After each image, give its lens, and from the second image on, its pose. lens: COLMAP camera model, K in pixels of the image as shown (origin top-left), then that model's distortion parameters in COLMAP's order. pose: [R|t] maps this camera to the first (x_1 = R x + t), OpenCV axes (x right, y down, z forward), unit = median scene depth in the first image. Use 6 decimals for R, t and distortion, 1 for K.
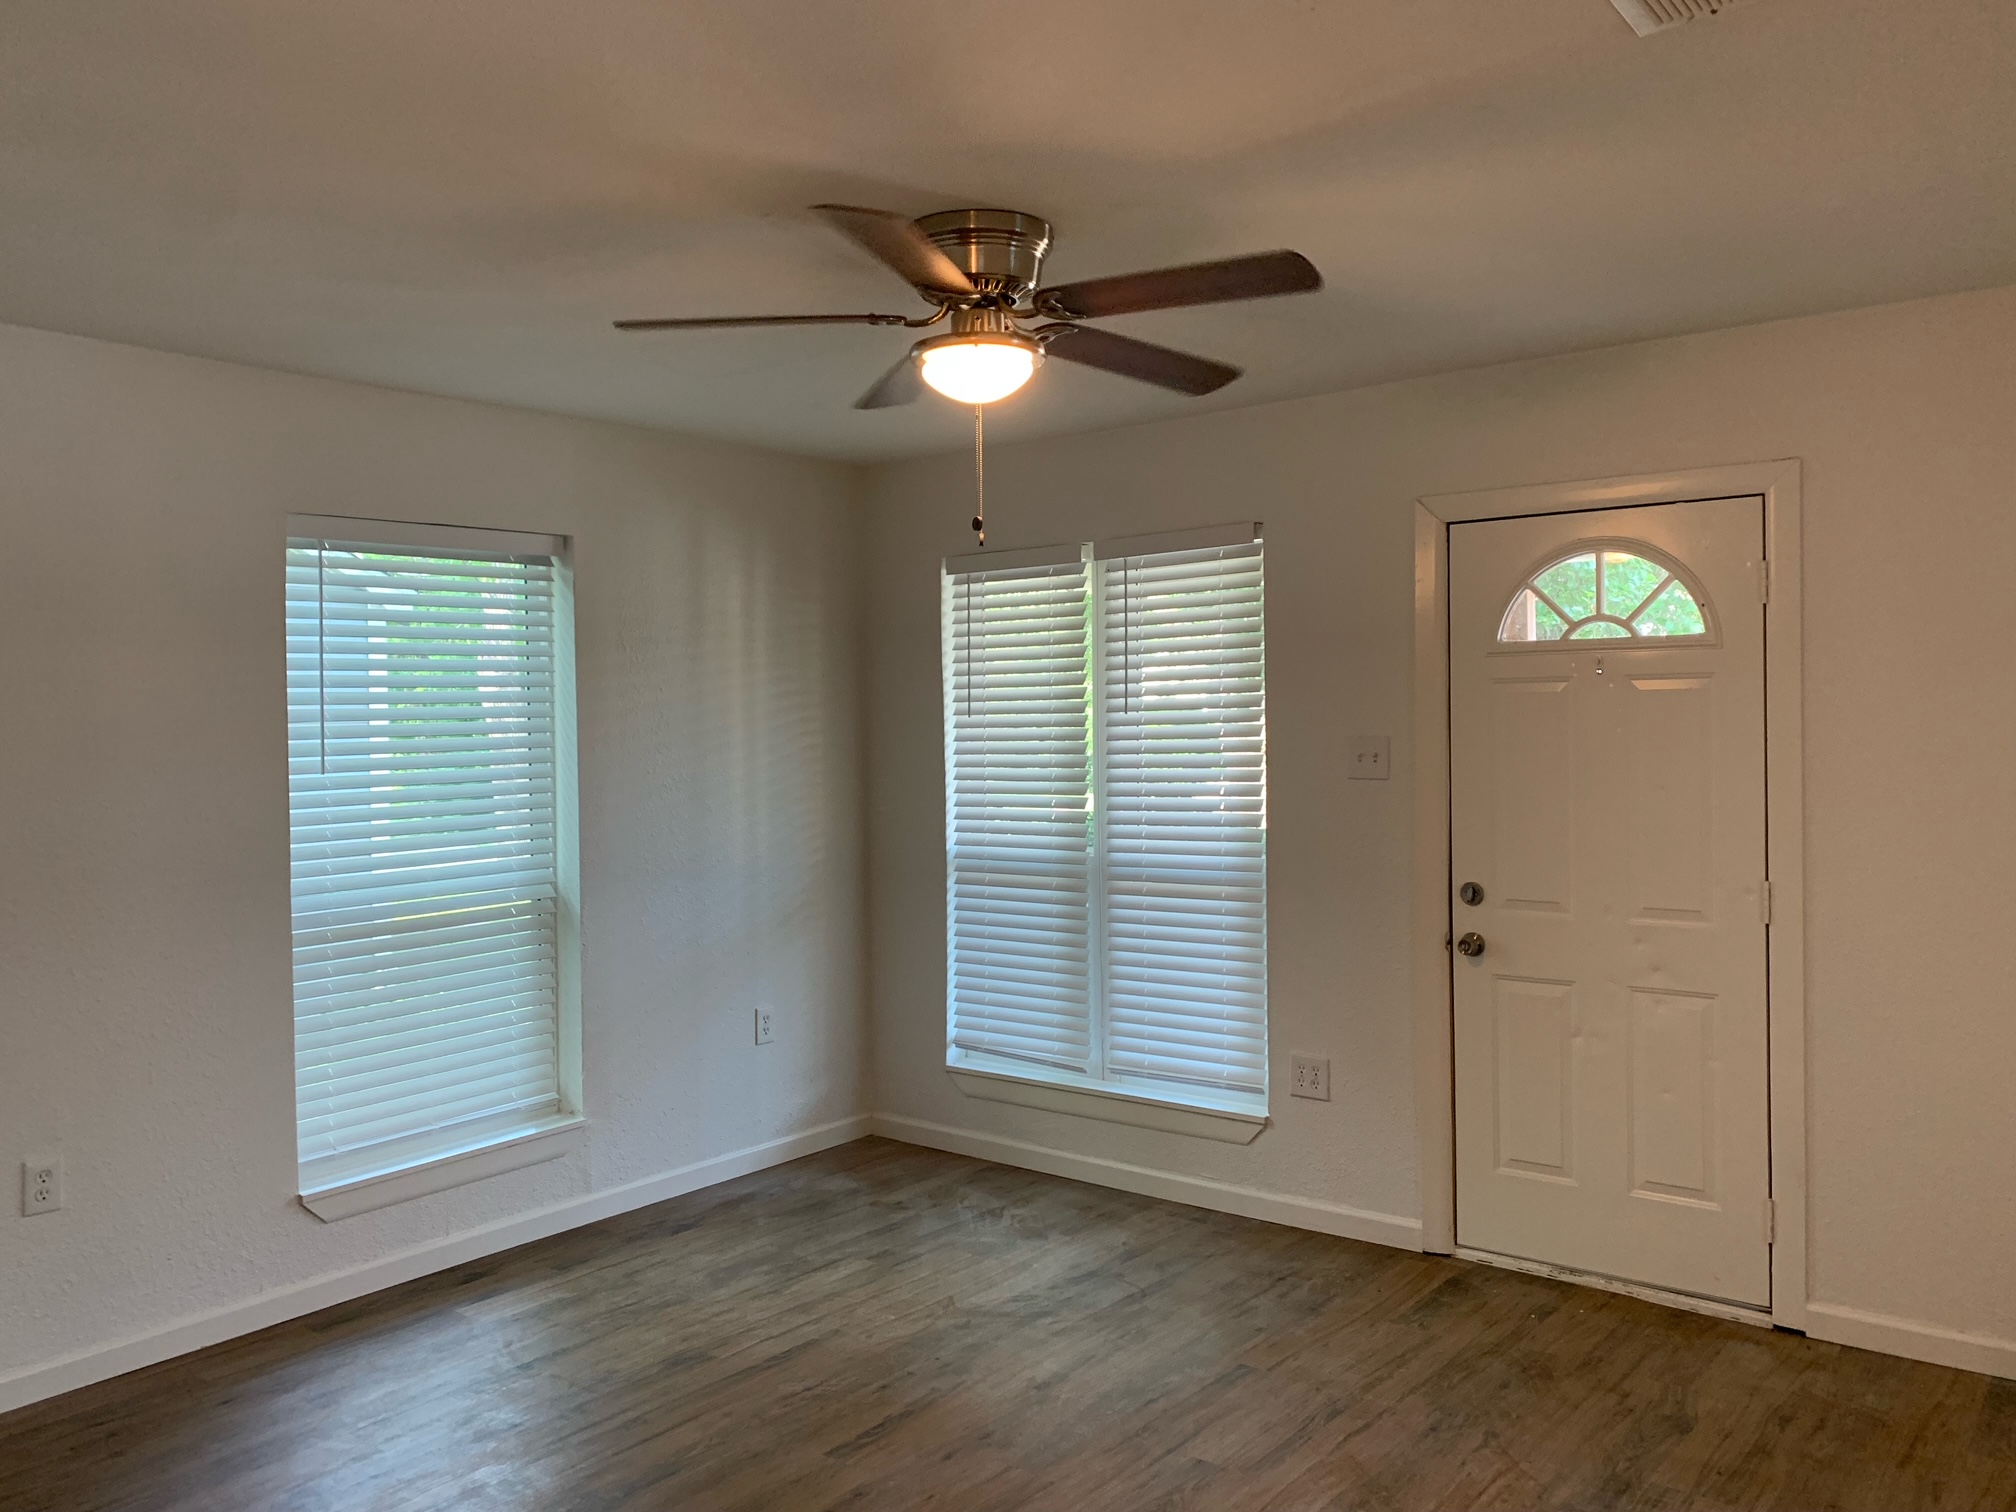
lens RADIAL K [[1543.5, 0, 1031.7], [0, 1543.5, 758.1], [0, 0, 1]] dist [0.030330, -0.007765]
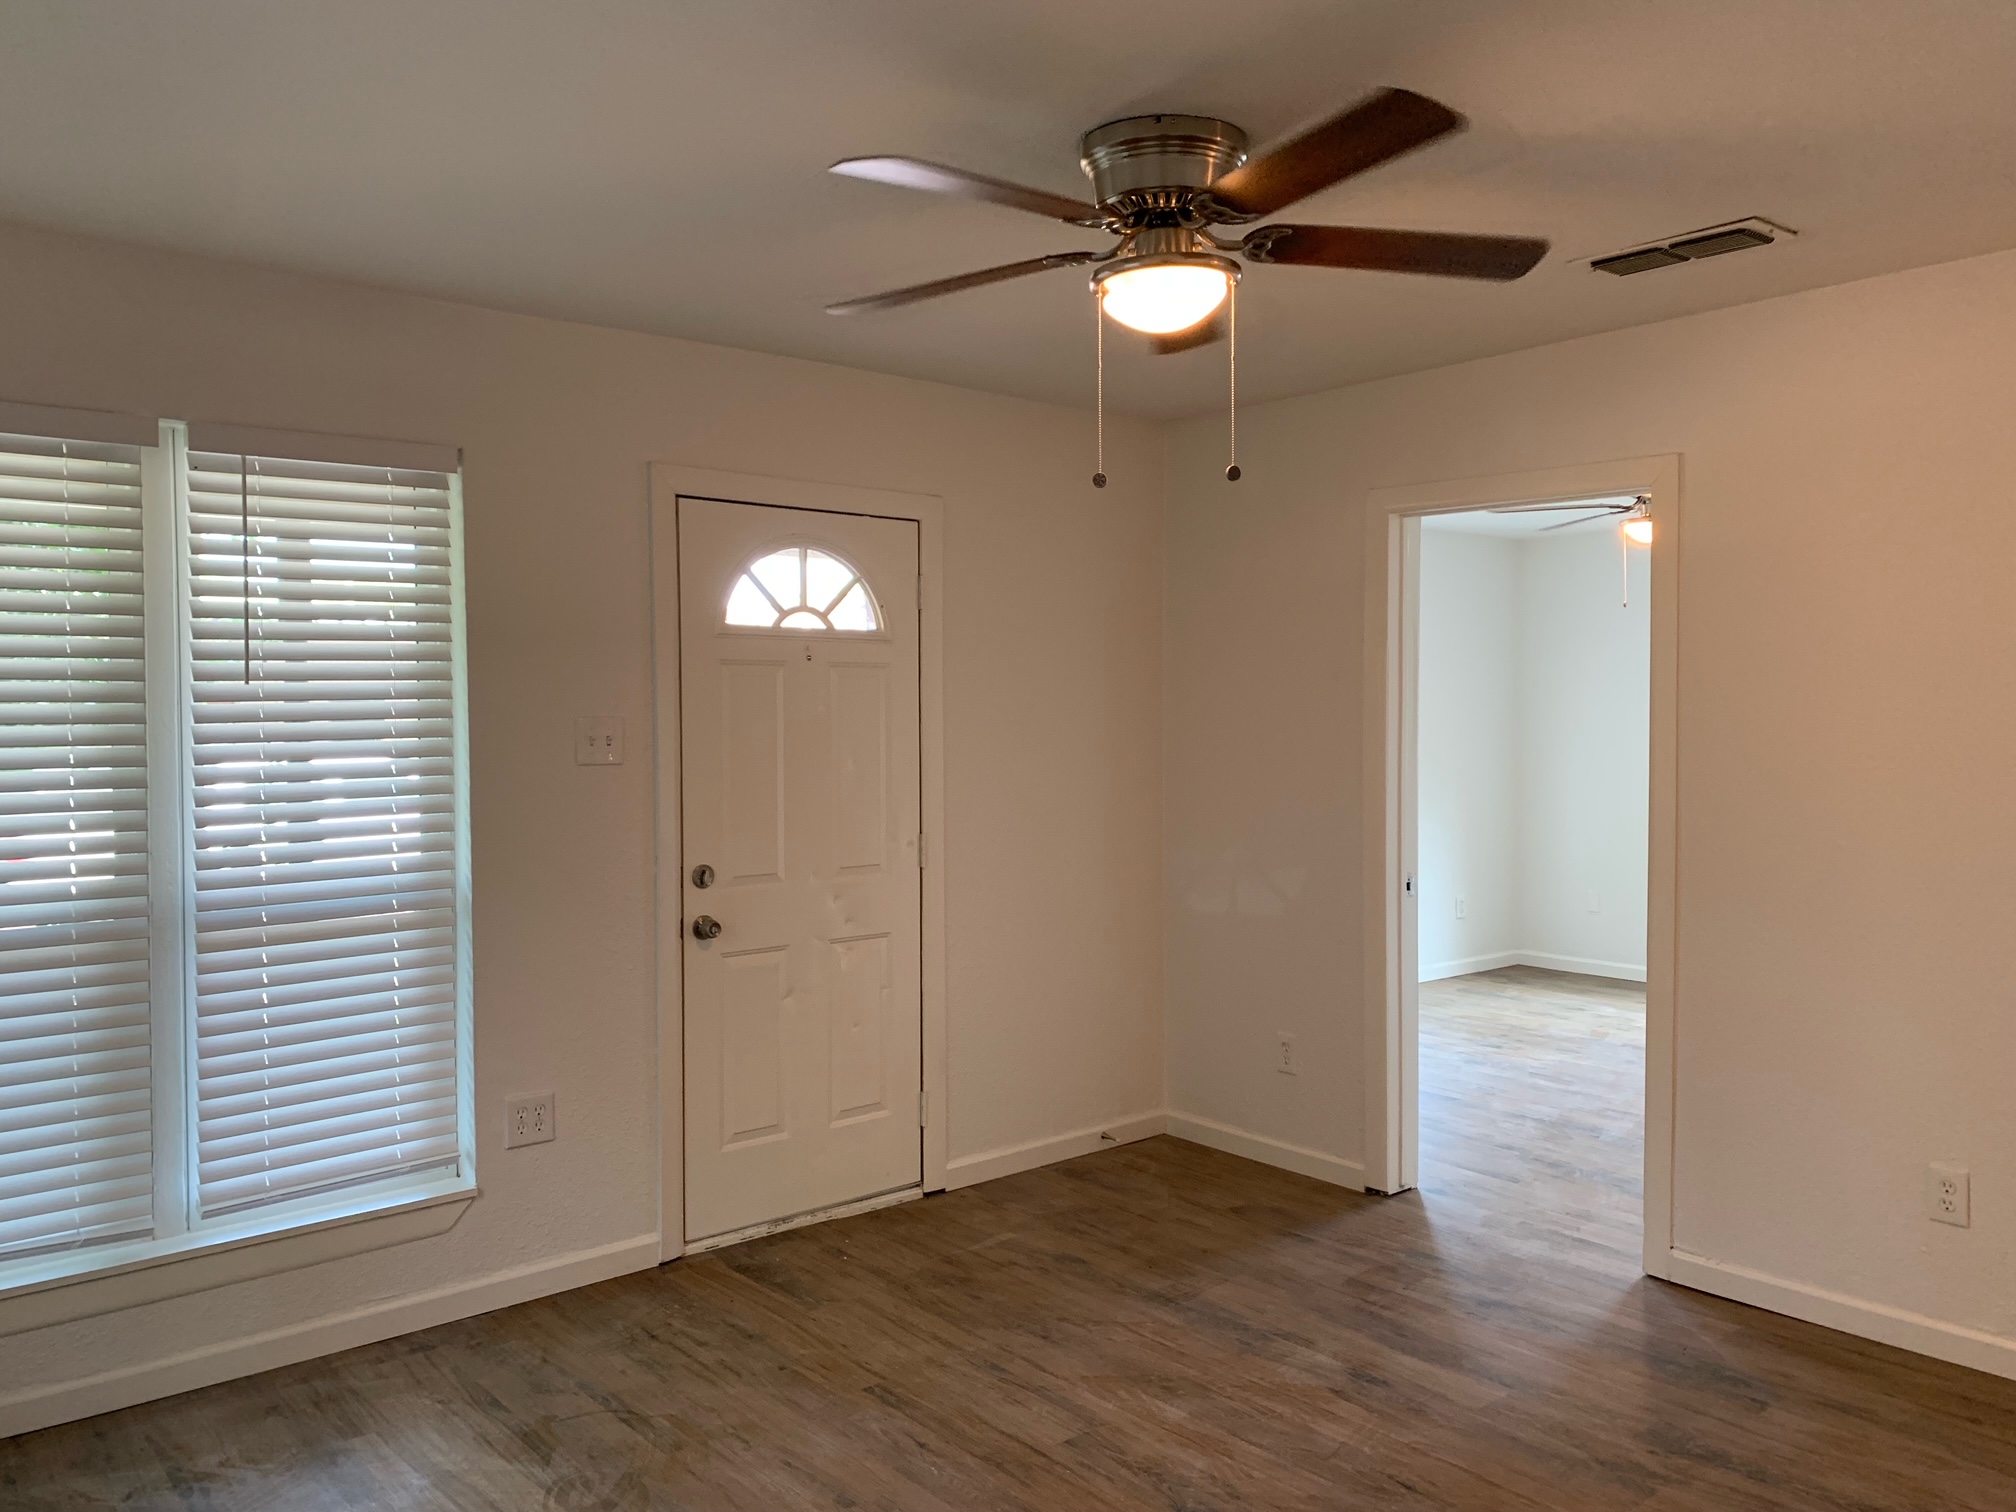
lens RADIAL K [[1543.5, 0, 1031.7], [0, 1543.5, 758.1], [0, 0, 1]] dist [0.030330, -0.007765]
pose [[0.201830, -0.021650, 0.979181, -0.654479], [0.014087, 0.999716, 0.019200, -0.004481], [-0.979319, 0.009919, 0.202078, 0.619011]]
